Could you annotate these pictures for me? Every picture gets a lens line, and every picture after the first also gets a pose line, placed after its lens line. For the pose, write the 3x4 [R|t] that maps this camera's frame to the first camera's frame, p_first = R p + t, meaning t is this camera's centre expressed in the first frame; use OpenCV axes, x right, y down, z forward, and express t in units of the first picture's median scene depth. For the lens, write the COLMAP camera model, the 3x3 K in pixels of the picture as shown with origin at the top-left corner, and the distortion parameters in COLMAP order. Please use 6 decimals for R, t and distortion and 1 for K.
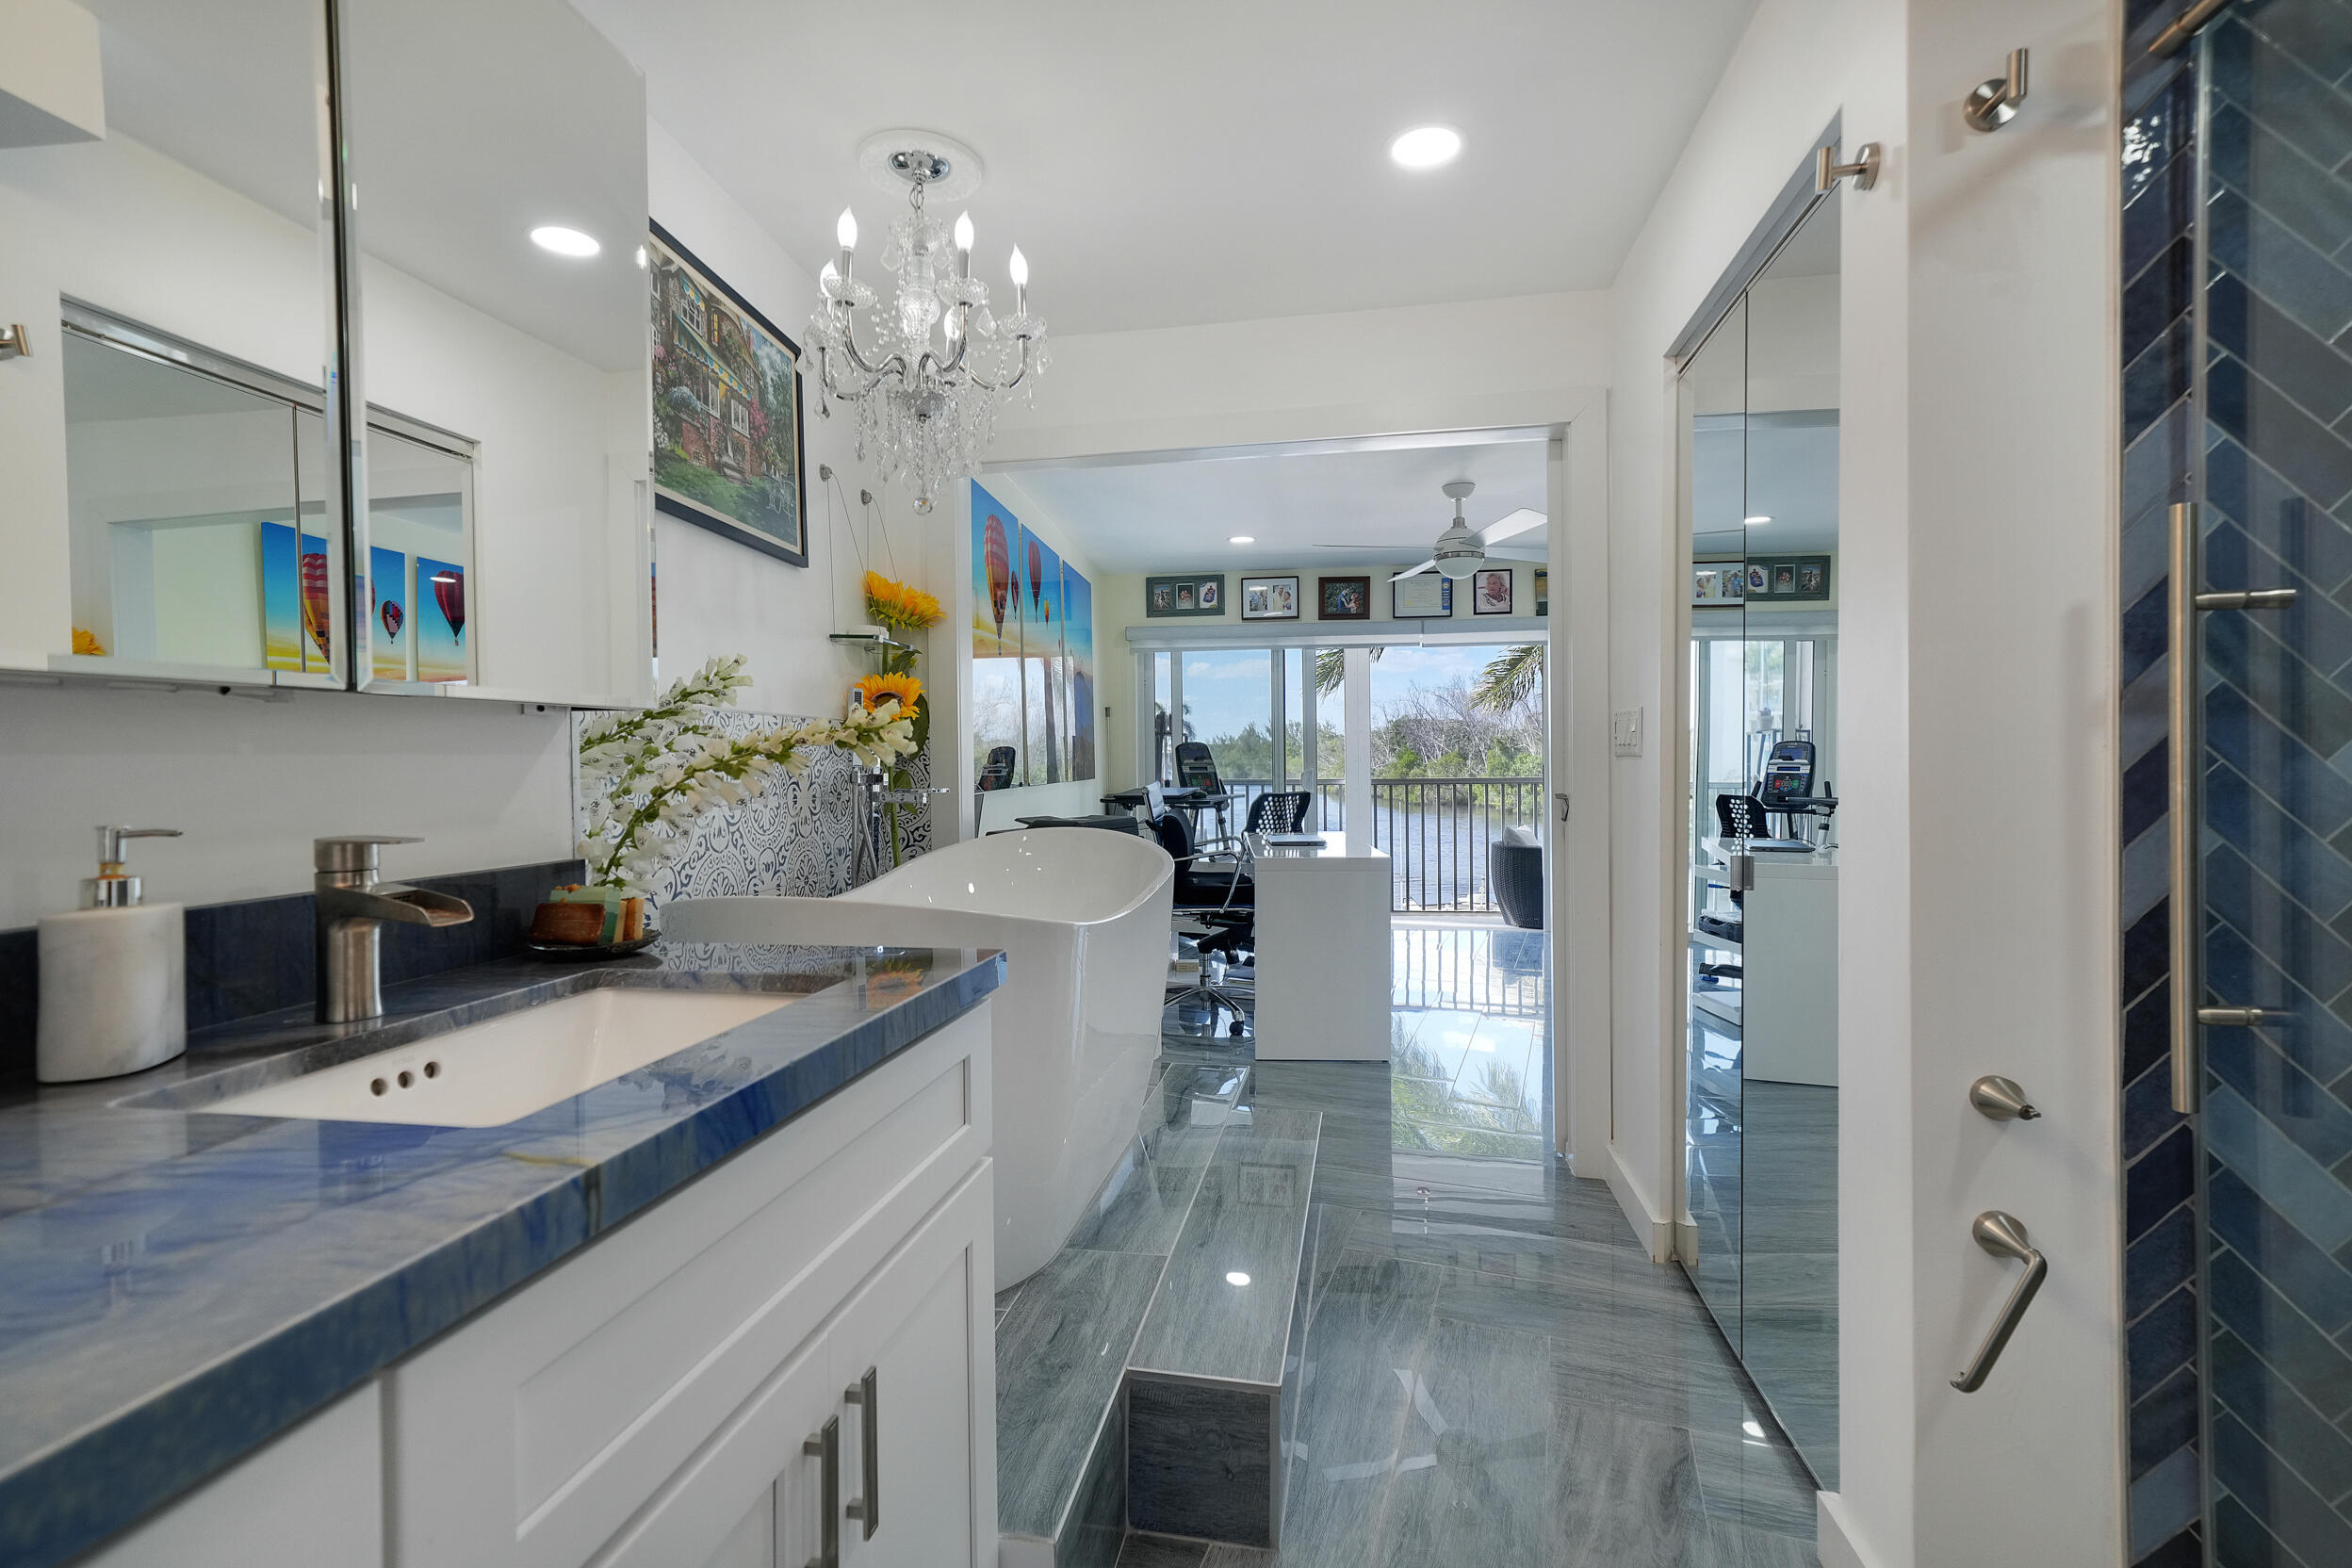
lens RADIAL K [[1068.7, 0, 1176.0], [0, 1068.7, 784.0], [0, 0, 1]] dist [-0.000212, -0.000229]
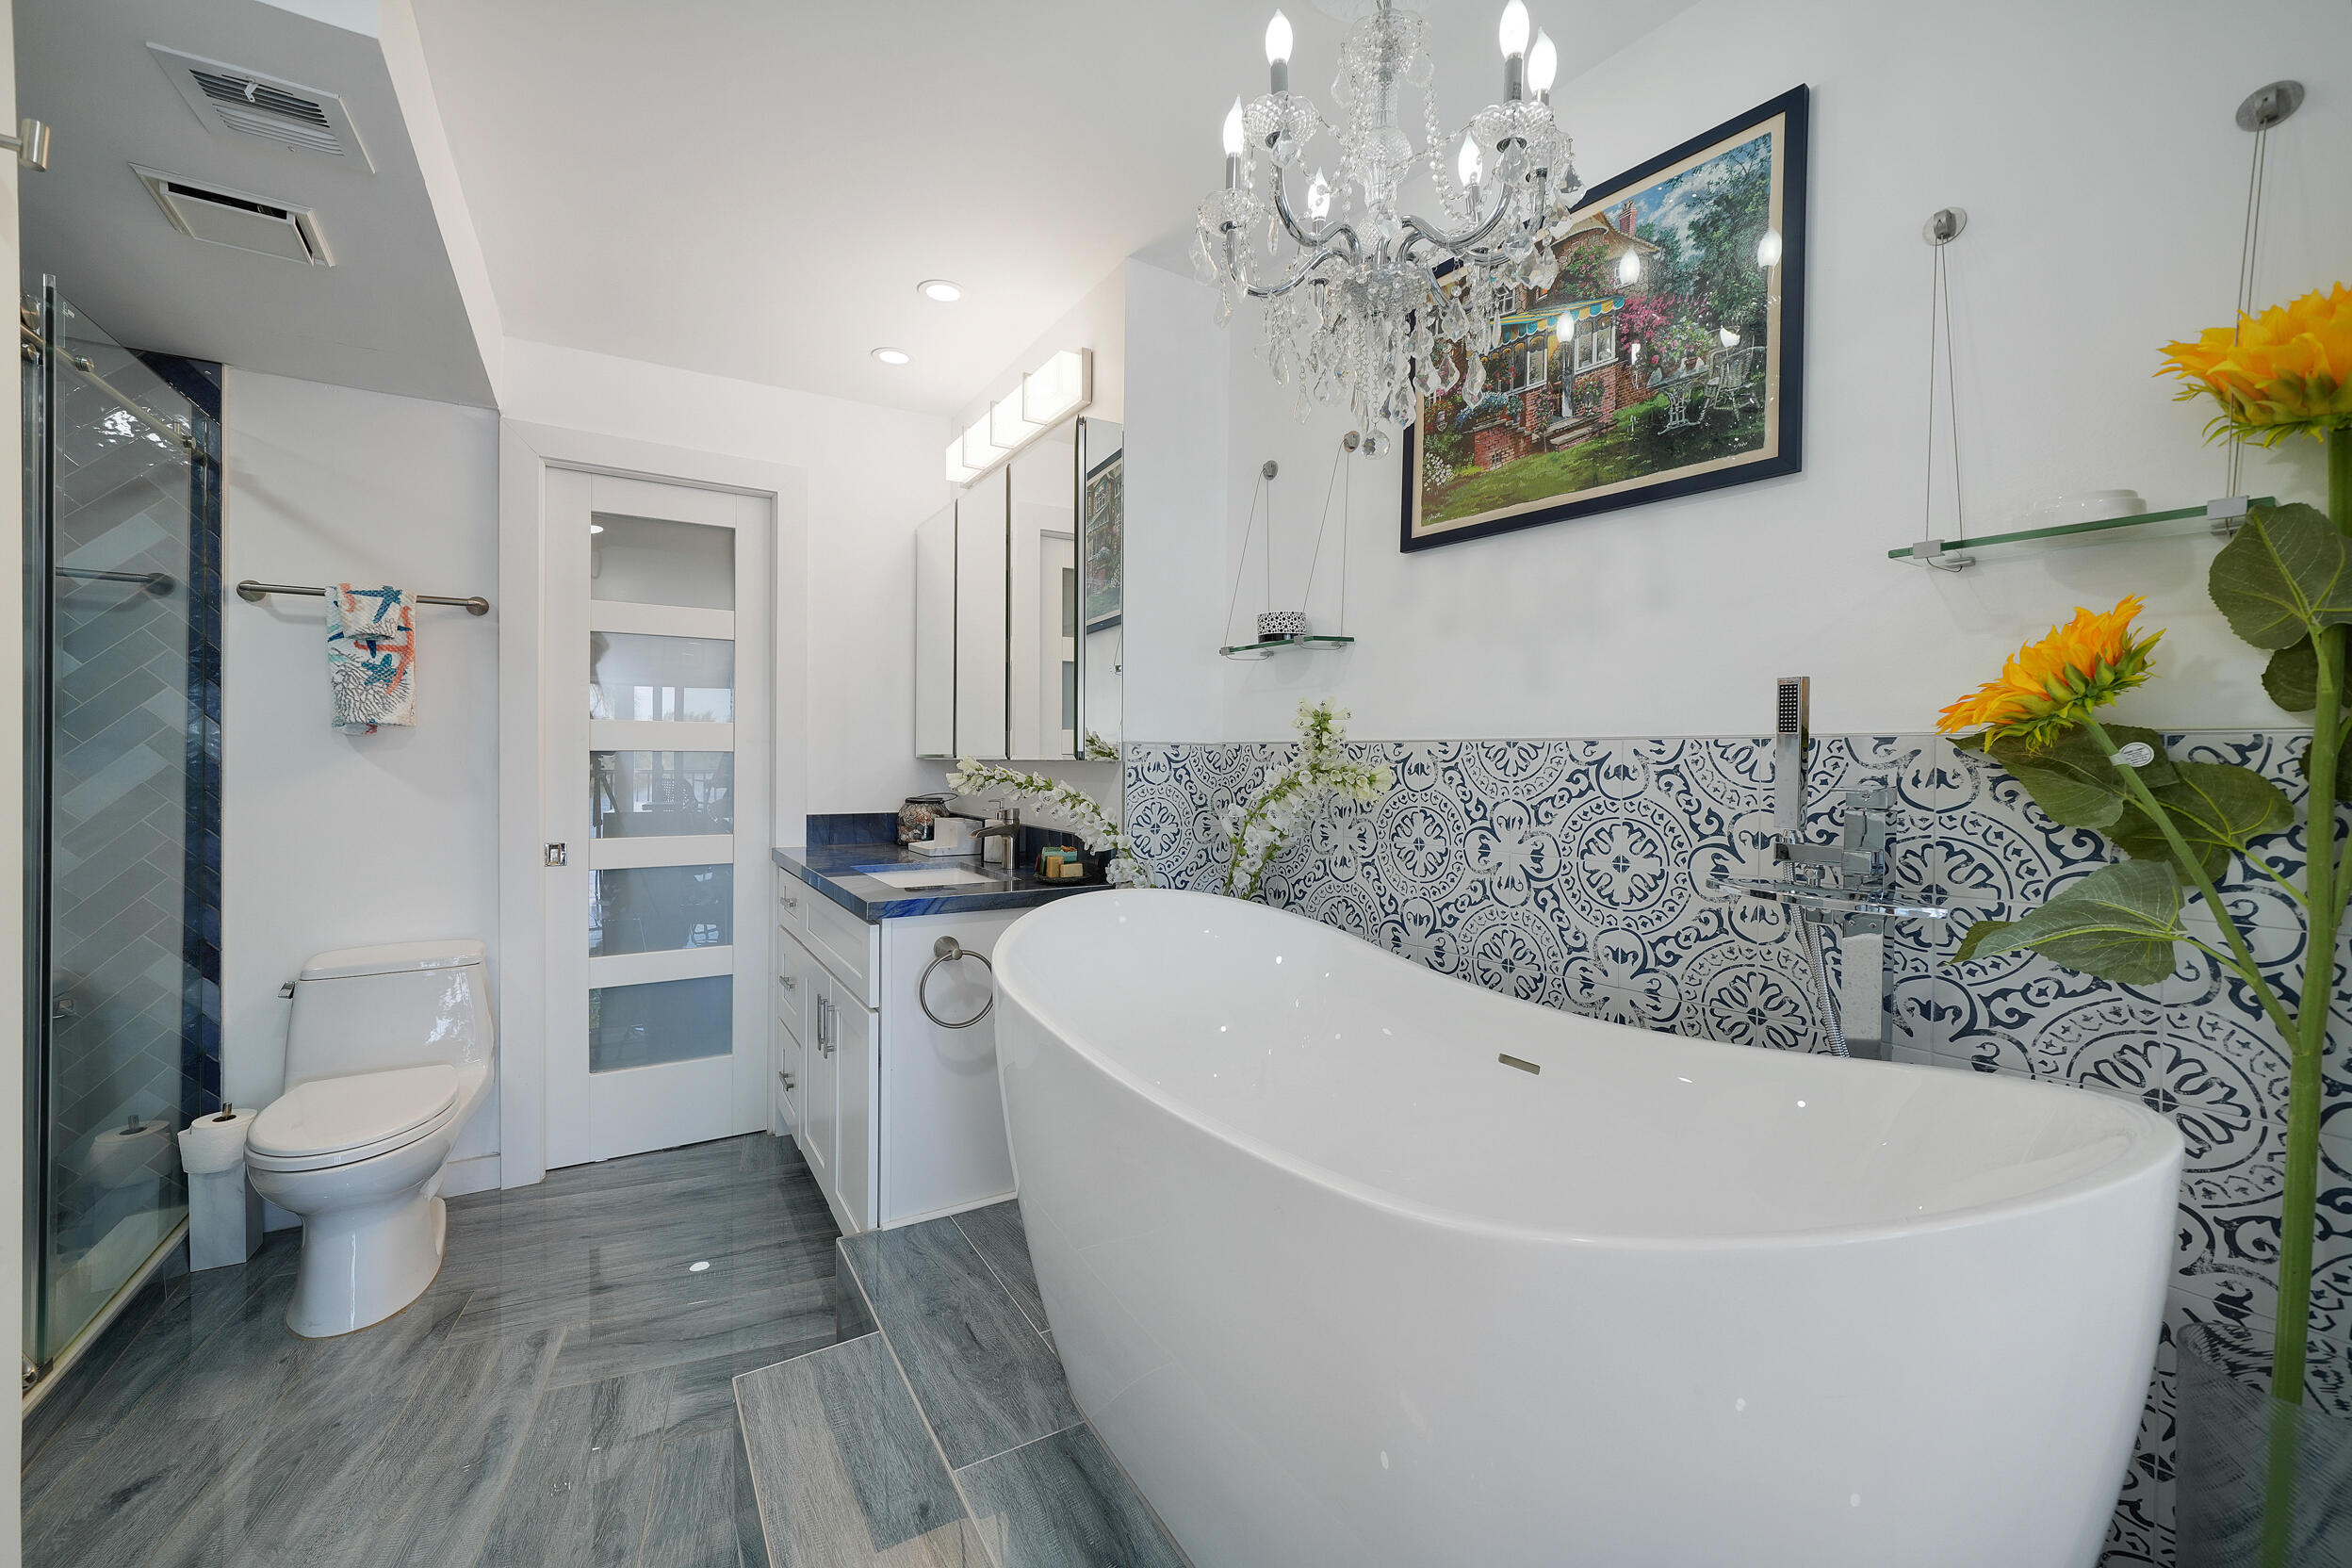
lens RADIAL K [[946.7, 0, 1167.4], [0, 946.7, 779.8], [0, 0, 1]] dist [0.000042, 0.000077]
pose [[-0.745807, 0.007235, -0.666123, 0.262654], [-0.026036, 0.998860, 0.039999, -0.056698], [0.665653, 0.047175, -0.744769, 1.296478]]
